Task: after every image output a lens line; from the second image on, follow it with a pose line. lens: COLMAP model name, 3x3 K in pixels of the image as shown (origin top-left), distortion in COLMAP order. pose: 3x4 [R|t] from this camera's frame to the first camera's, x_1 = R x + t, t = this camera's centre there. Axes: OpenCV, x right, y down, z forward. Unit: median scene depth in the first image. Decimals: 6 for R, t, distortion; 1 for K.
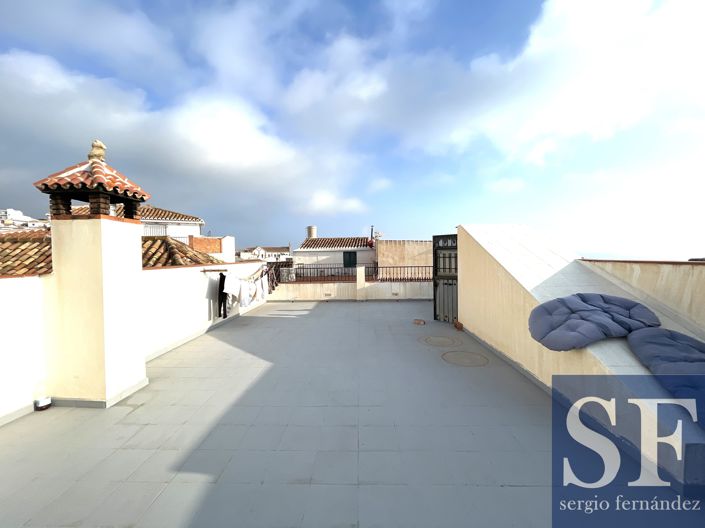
lens RADIAL K [[287.0, 0, 356.3], [0, 287.0, 262.3], [0, 0, 1]] dist [-0.002583, 0.000513]
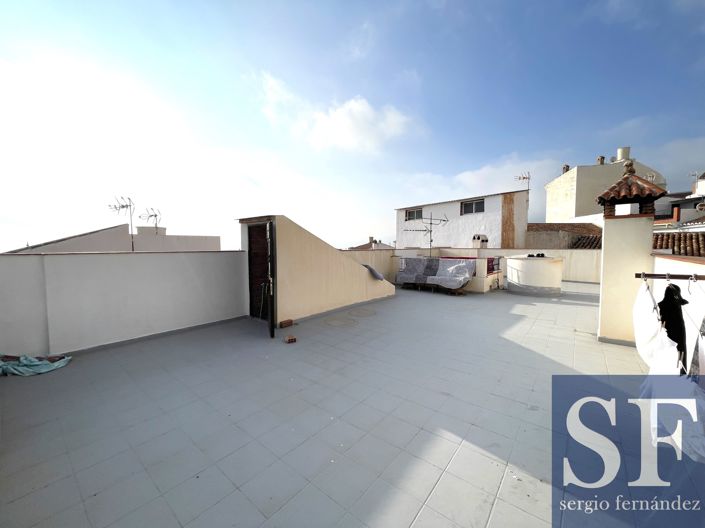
lens RADIAL K [[287.0, 0, 346.7], [0, 287.0, 265.1], [0, 0, 1]] dist [-0.002583, 0.000513]
pose [[-0.786553, -0.015535, 0.617328, -0.309371], [0.034538, 0.997012, 0.069096, -0.021571], [-0.616557, 0.075669, -0.783666, 1.327036]]
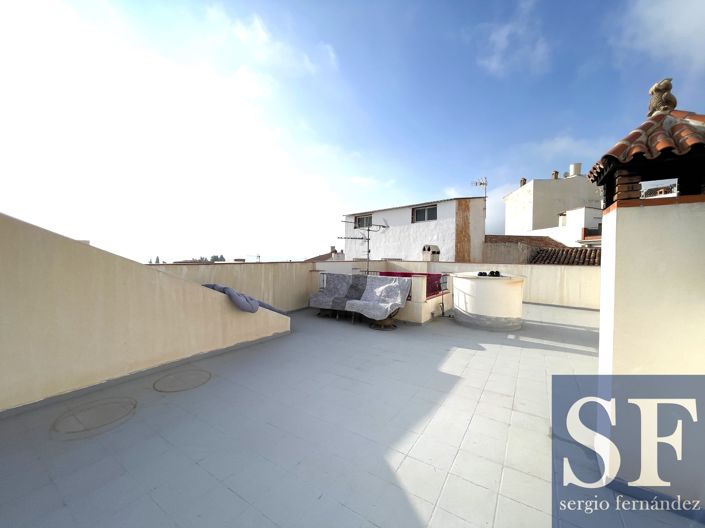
lens RADIAL K [[287.0, 0, 349.3], [0, 287.0, 264.9], [0, 0, 1]] dist [-0.002583, 0.000513]
pose [[-0.848145, -0.004651, 0.529743, -0.293024], [0.017773, 0.999149, 0.037228, -0.018490], [-0.529466, 0.040989, -0.847341, 0.848169]]
